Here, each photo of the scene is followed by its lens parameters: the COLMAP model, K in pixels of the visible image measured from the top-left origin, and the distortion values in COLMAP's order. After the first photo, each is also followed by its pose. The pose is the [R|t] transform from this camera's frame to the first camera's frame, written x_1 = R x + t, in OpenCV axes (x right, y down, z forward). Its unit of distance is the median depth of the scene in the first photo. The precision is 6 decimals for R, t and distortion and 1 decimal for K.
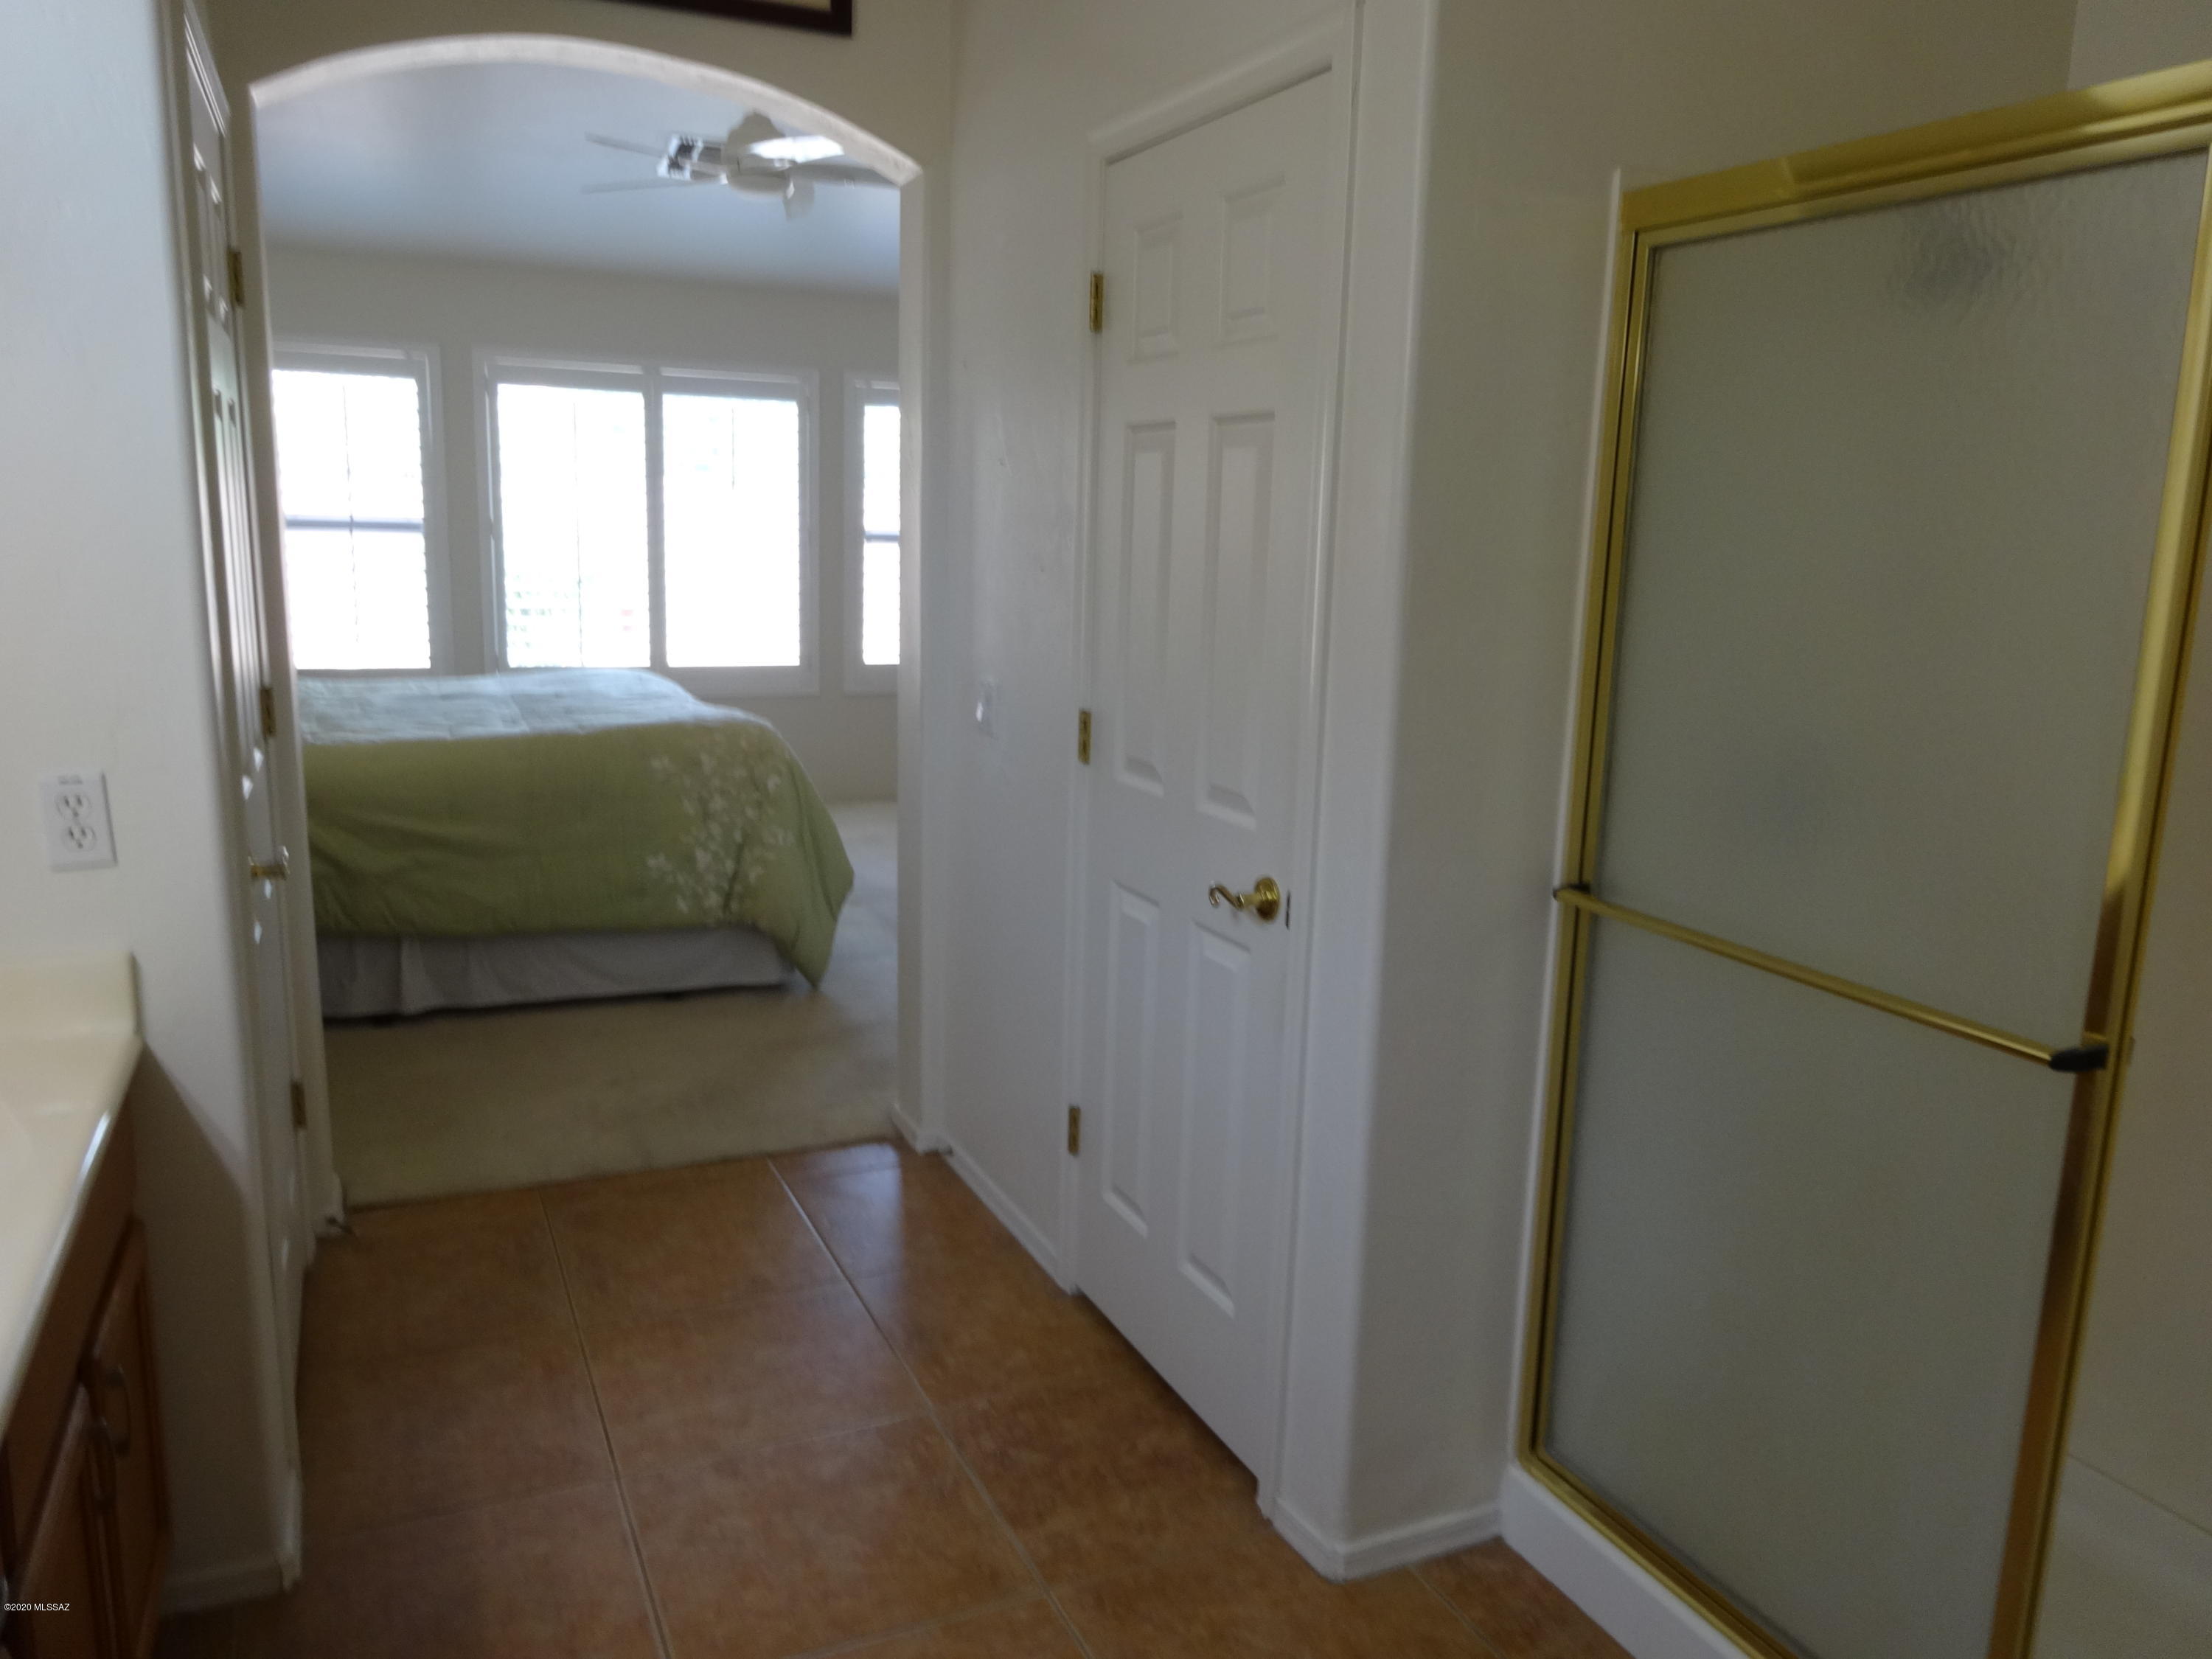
lens RADIAL K [[1636.3, 0, 1114.8], [0, 1636.3, 826.9], [0, 0, 1]] dist [-0.007852, 0.007819]
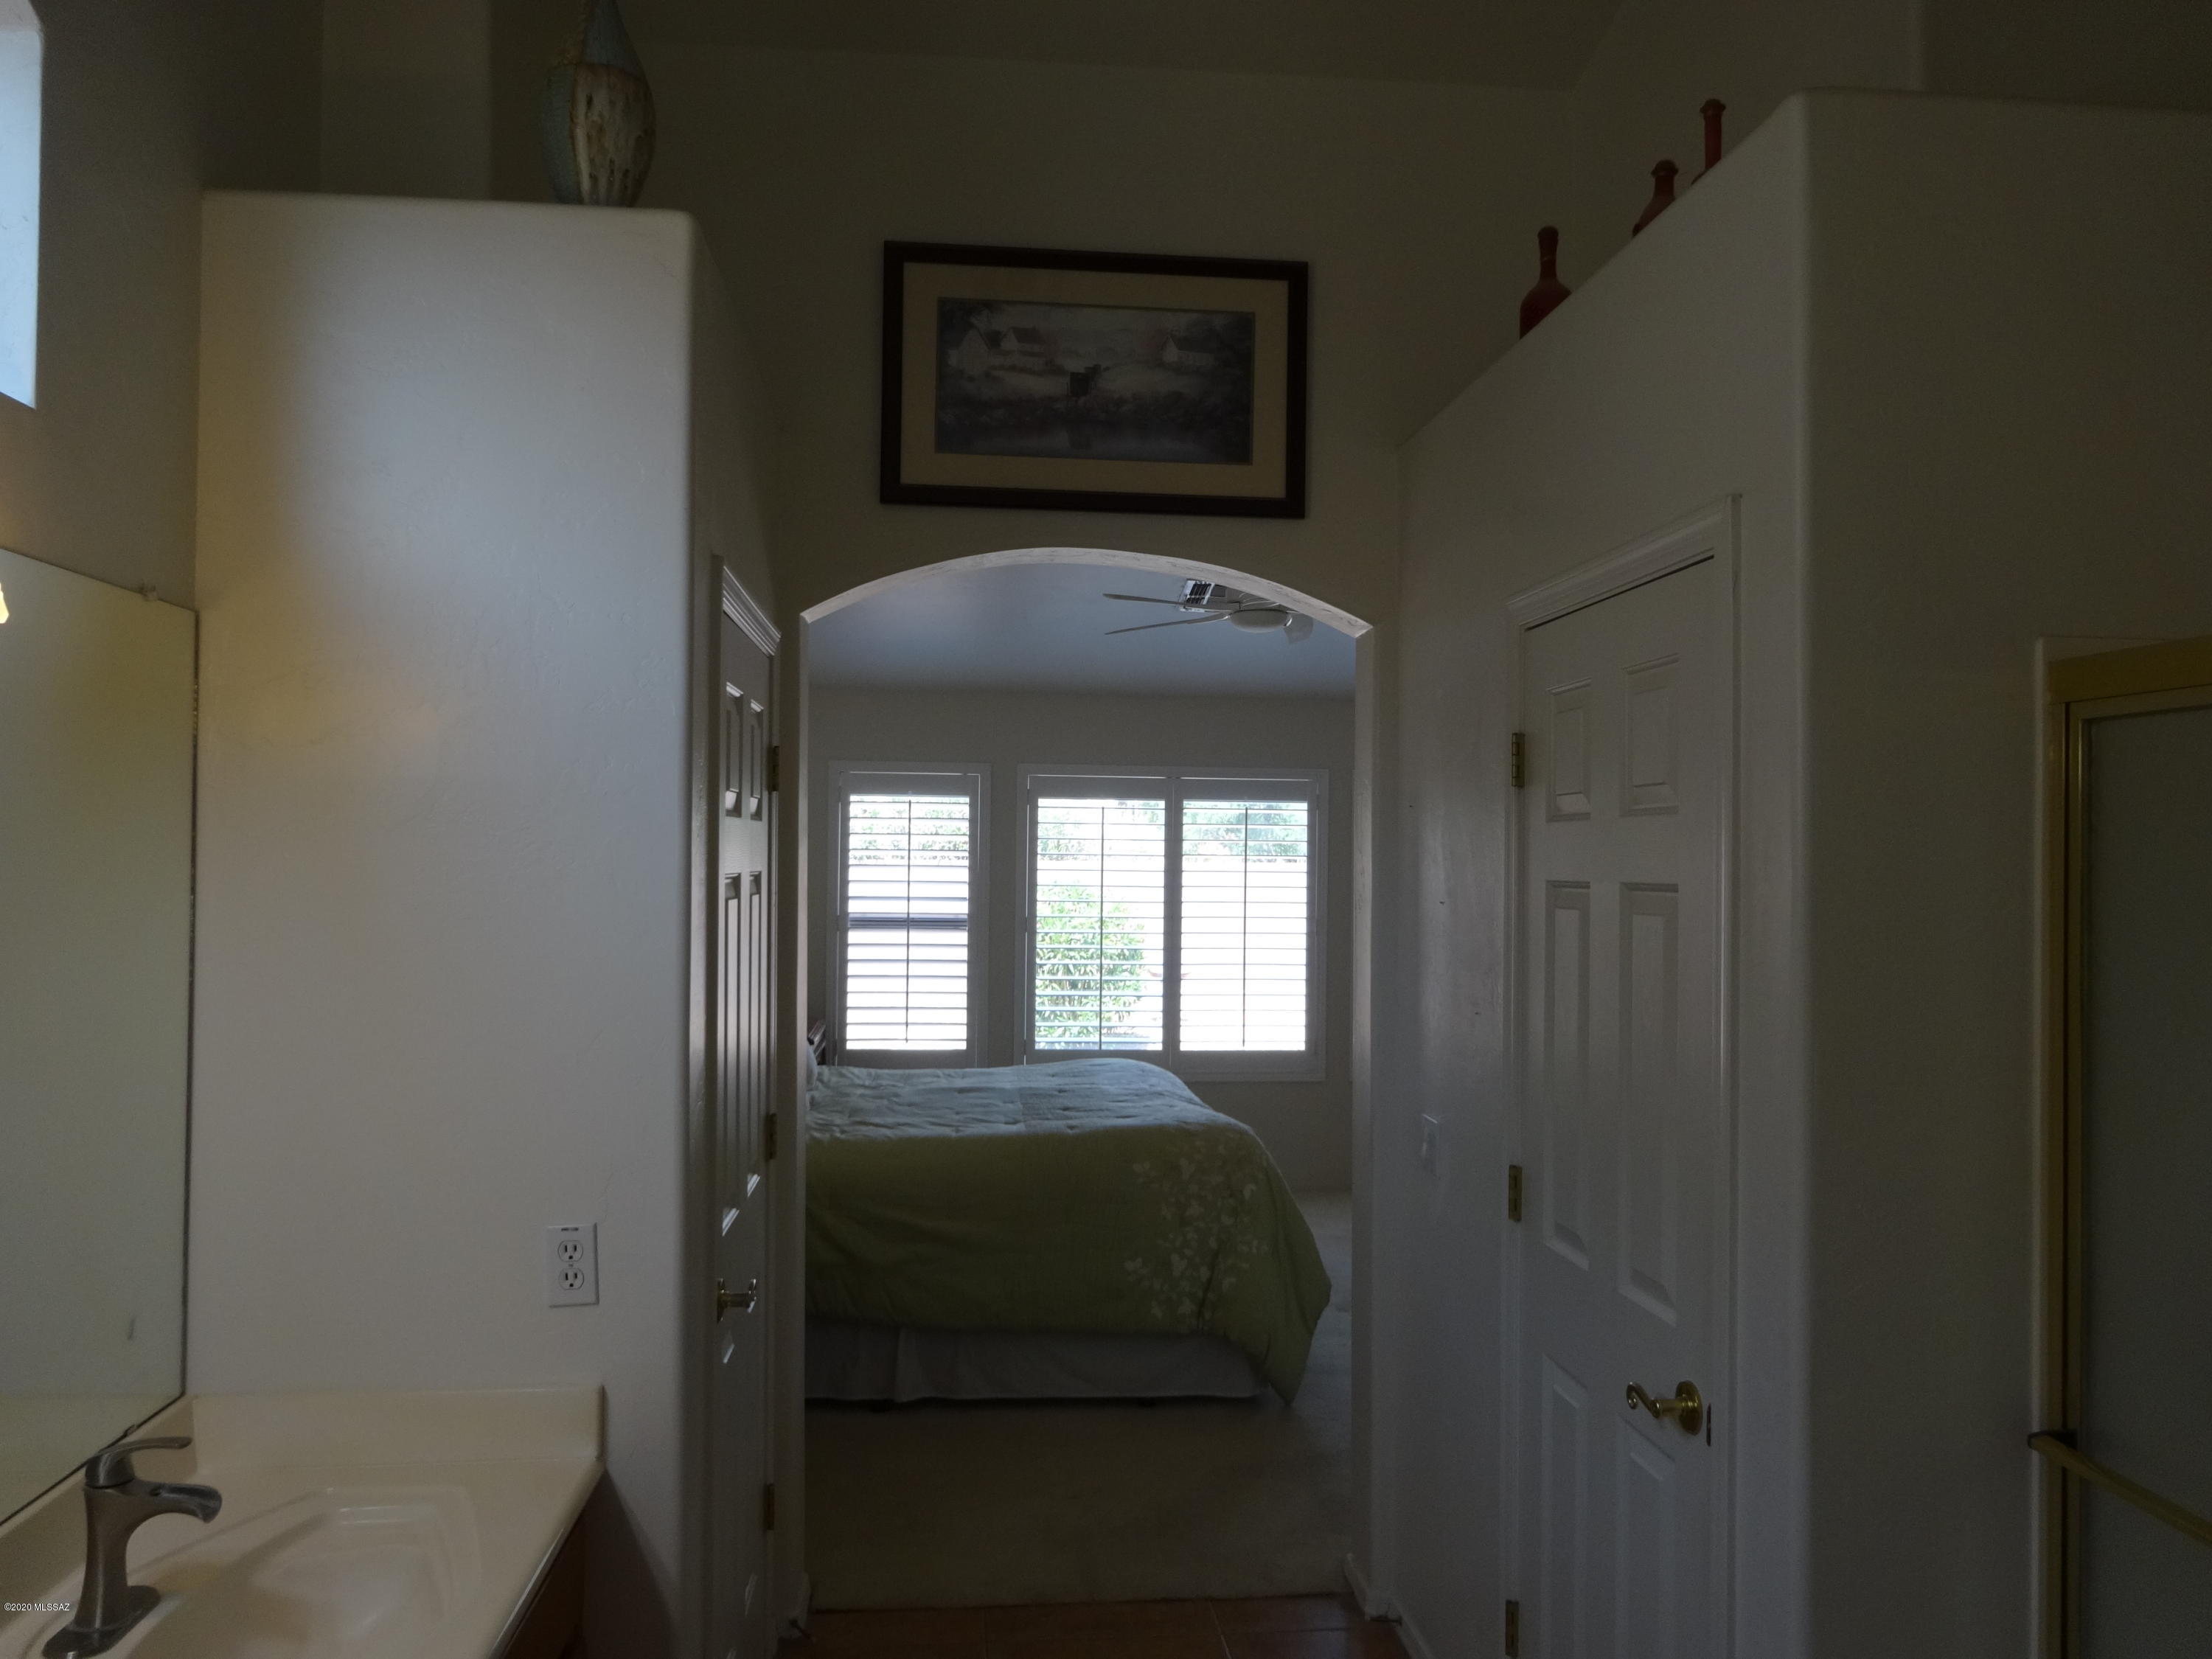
lens RADIAL K [[1636.3, 0, 1113.5], [0, 1636.3, 831.4], [0, 0, 1]] dist [-0.007852, 0.007819]
pose [[0.945745, -0.025325, -0.323923, 0.060015], [-0.043902, 0.977854, -0.204630, -0.045280], [0.321931, 0.207749, 0.923689, -0.005921]]
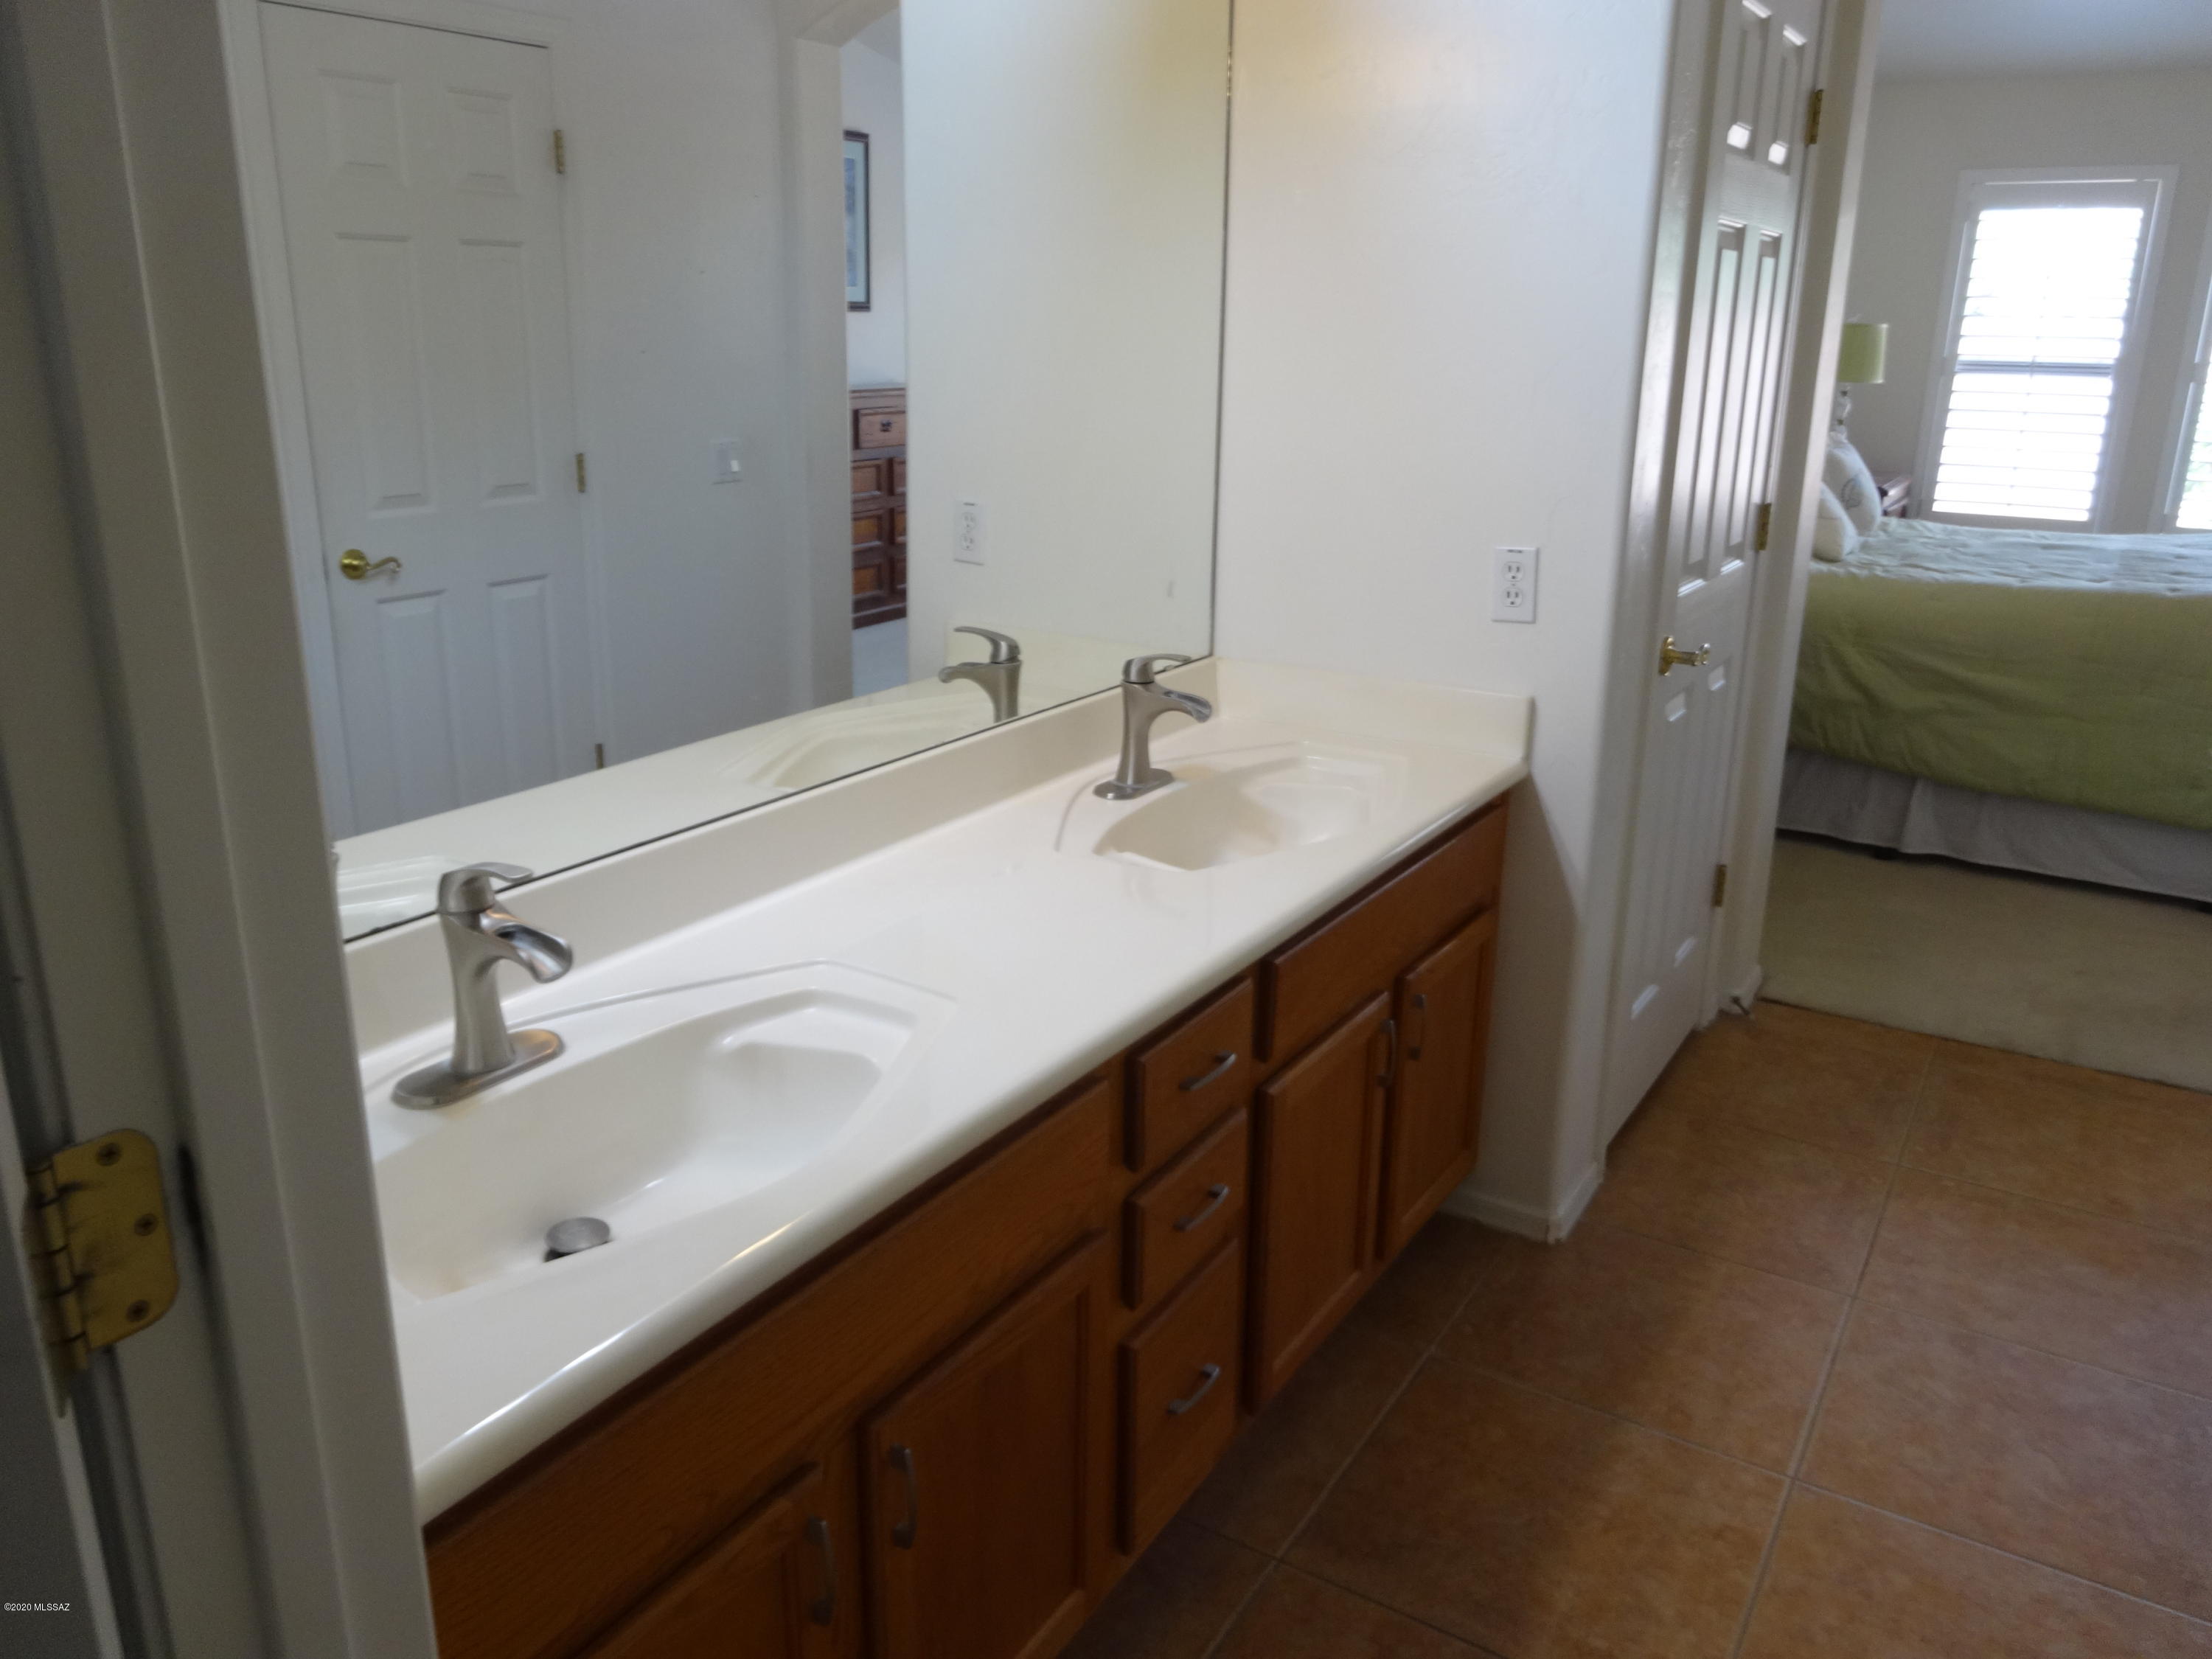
lens RADIAL K [[1636.3, 0, 1105.4], [0, 1636.3, 826.5], [0, 0, 1]] dist [-0.007852, 0.007819]
pose [[0.551628, 0.224407, -0.803336, 0.131448], [-0.155584, 0.973908, 0.165219, 0.010117], [0.819451, 0.033847, 0.572148, 0.015309]]
